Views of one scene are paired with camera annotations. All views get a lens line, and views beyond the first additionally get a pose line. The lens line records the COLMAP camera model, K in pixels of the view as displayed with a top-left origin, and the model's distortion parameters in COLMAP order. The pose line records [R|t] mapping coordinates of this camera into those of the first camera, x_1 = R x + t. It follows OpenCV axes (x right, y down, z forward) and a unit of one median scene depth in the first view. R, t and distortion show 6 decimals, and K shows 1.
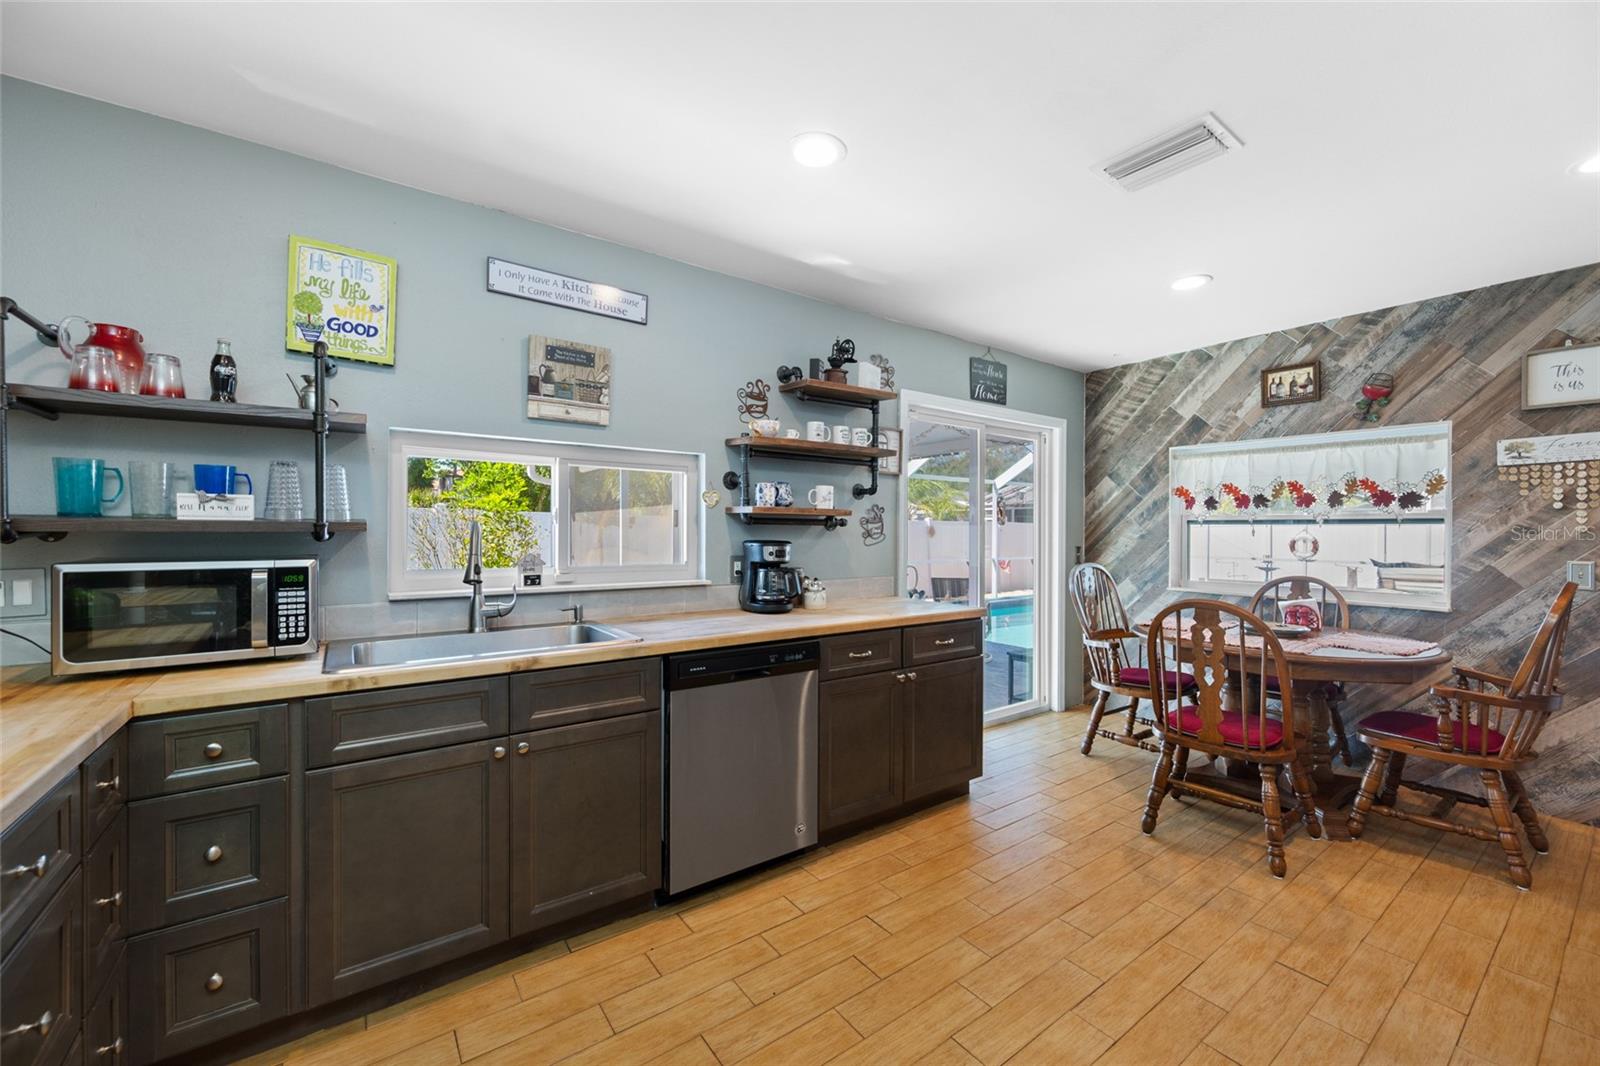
lens RADIAL K [[630.1, 0, 800.0], [0, 630.1, 533.0], [0, 0, 1]] dist [0.000269, -0.000026]
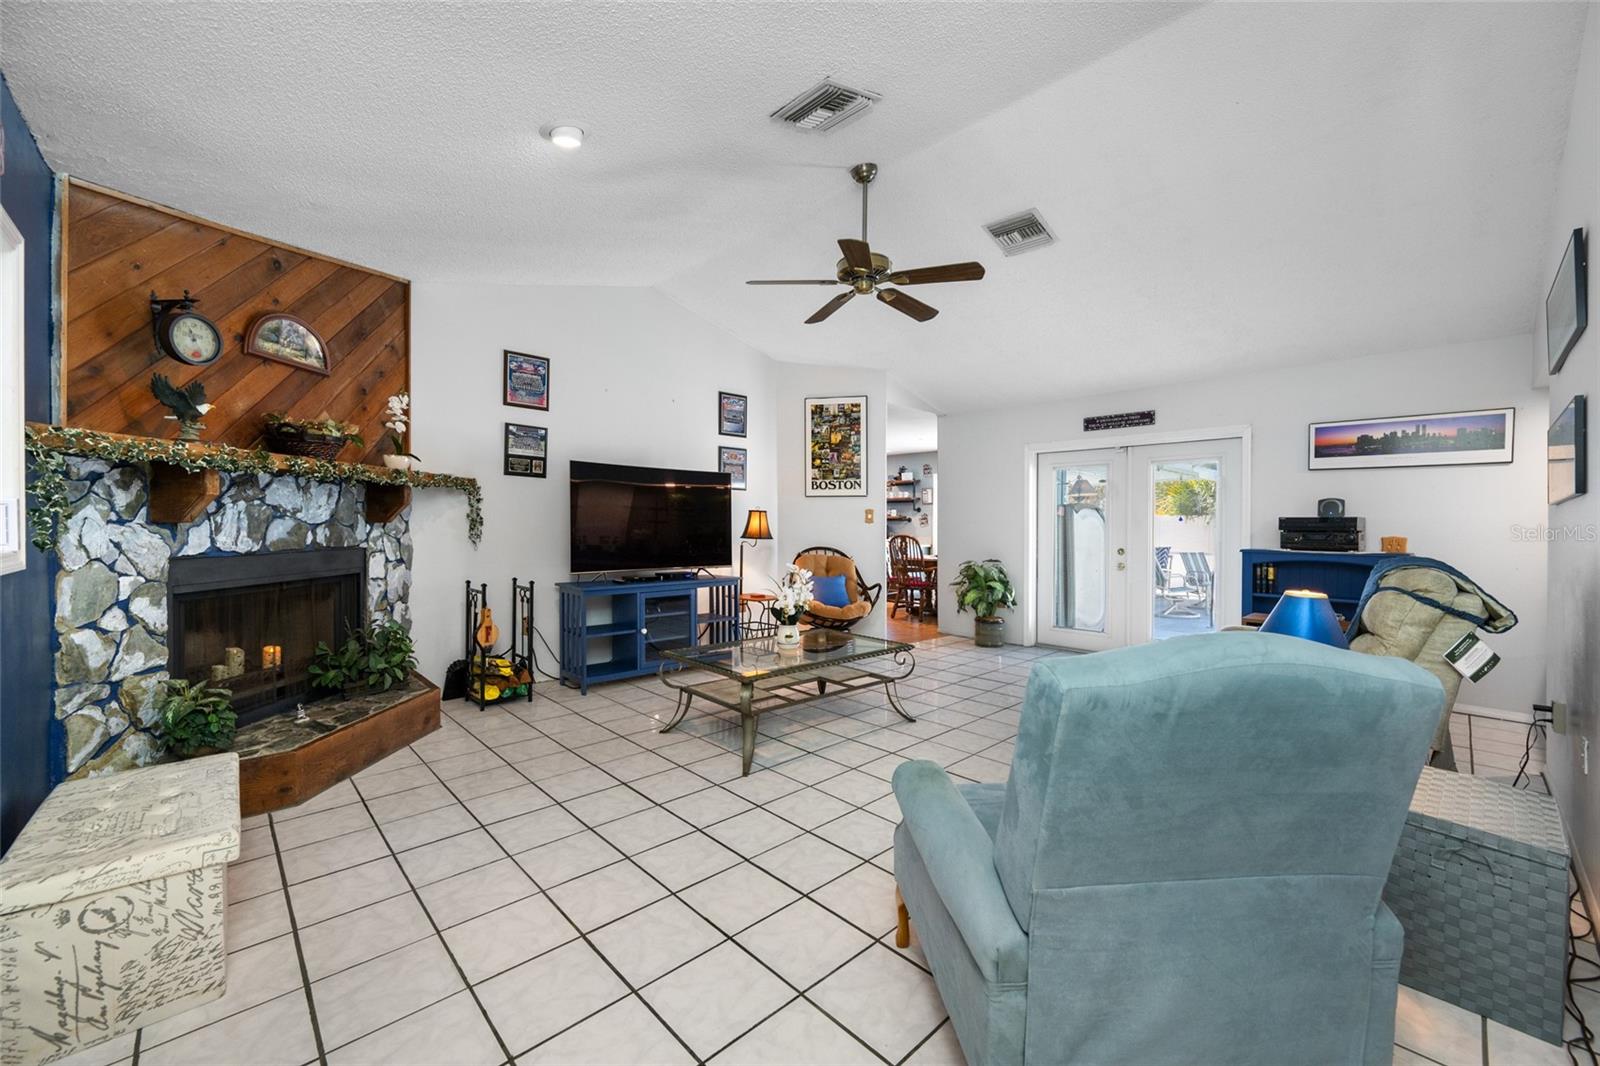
lens RADIAL K [[631.9, 0, 808.0], [0, 631.9, 526.8], [0, 0, 1]] dist [-0.002706, -0.000399]
pose [[0.137070, -0.001568, -0.990560, 3.197621], [-0.012476, 0.999917, -0.003309, 0.036966], [0.990483, 0.012812, 0.137039, 0.019352]]
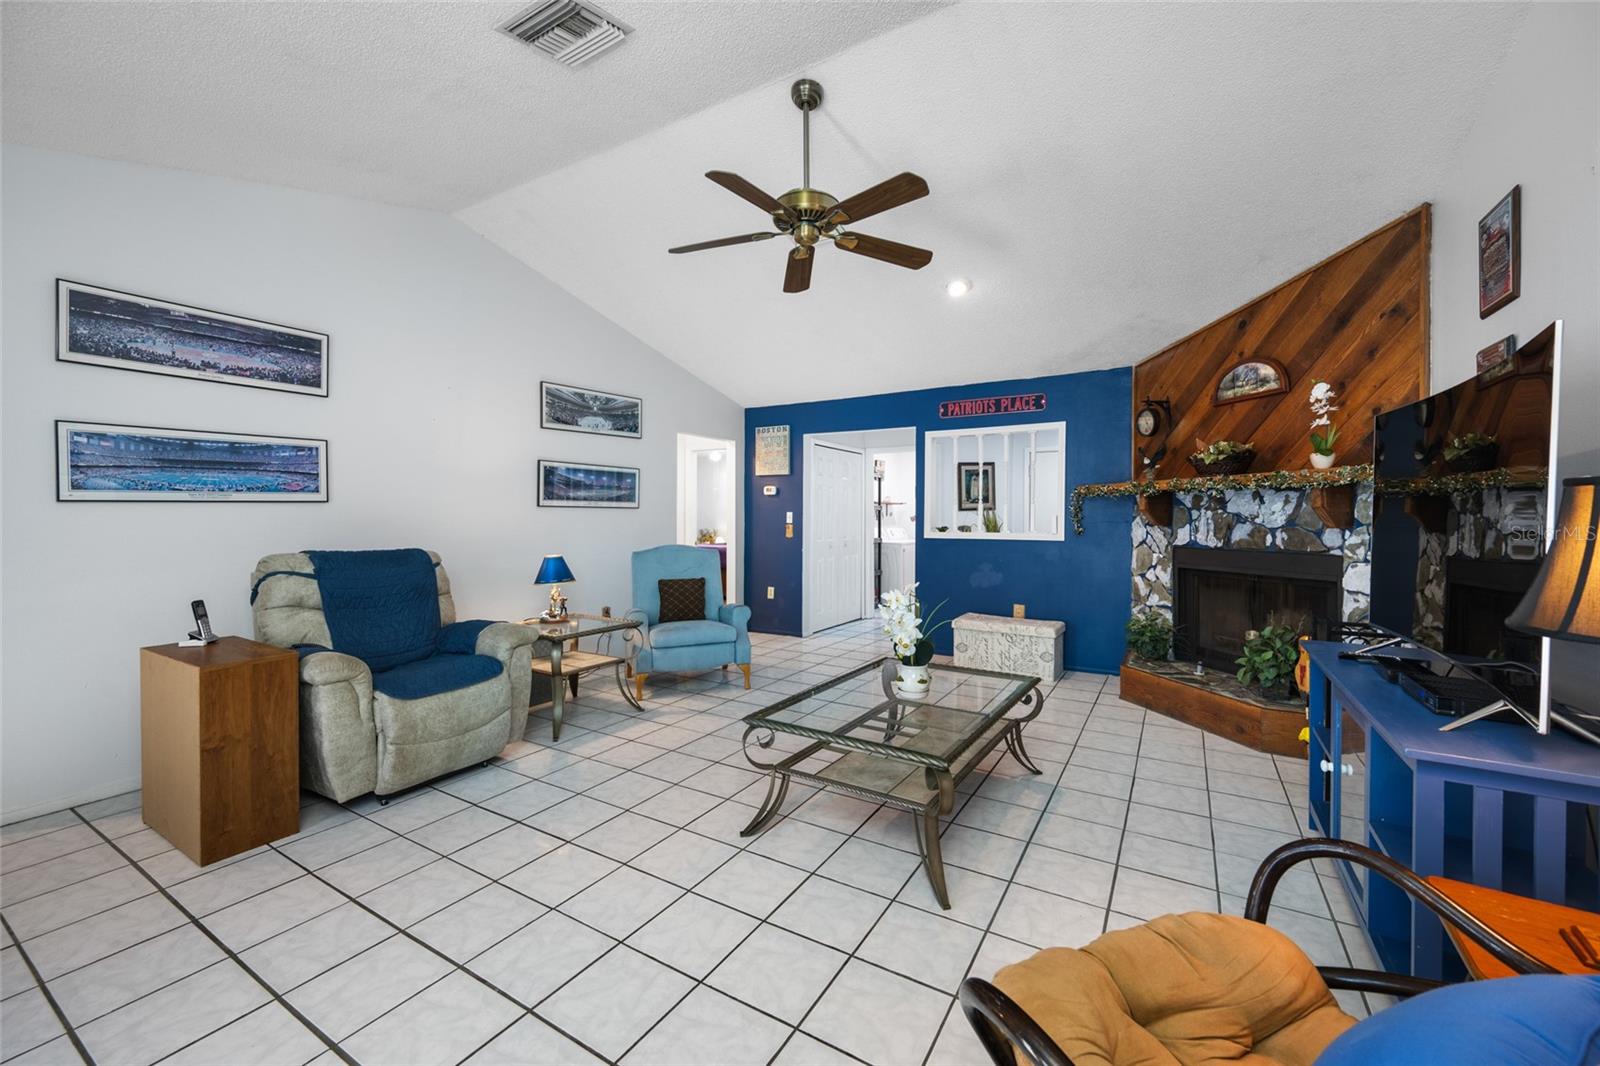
lens RADIAL K [[632.2, 0, 808.6], [0, 632.2, 519.2], [0, 0, 1]] dist [0.001041, -0.000257]
pose [[-0.392694, -0.012509, 0.919584, 1.355858], [0.001623, 0.999897, 0.014295, 0.005005], [-0.919668, 0.007106, -0.392633, 0.595468]]
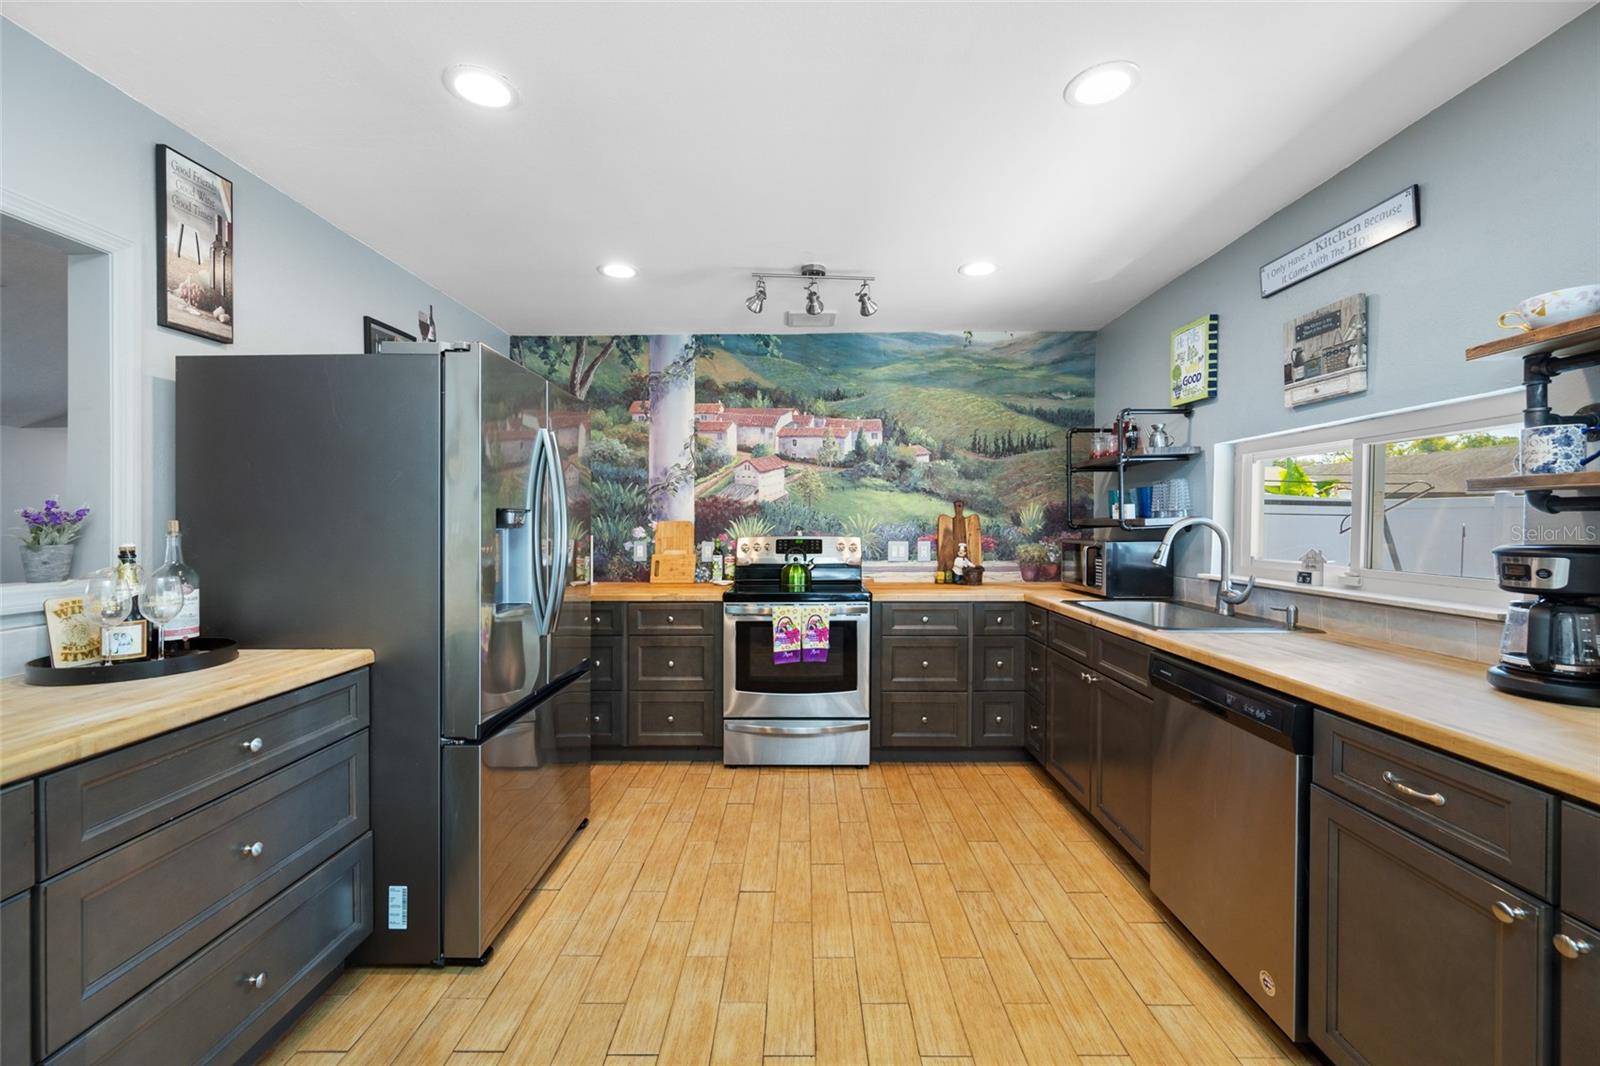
lens RADIAL K [[630.1, 0, 800.0], [0, 630.1, 533.0], [0, 0, 1]] dist [0.000269, -0.000026]
pose [[-0.597909, 0.004730, -0.801550, 0.568422], [-0.012479, 0.999806, 0.015208, 0.002147], [0.801467, 0.019095, -0.597734, 0.703371]]
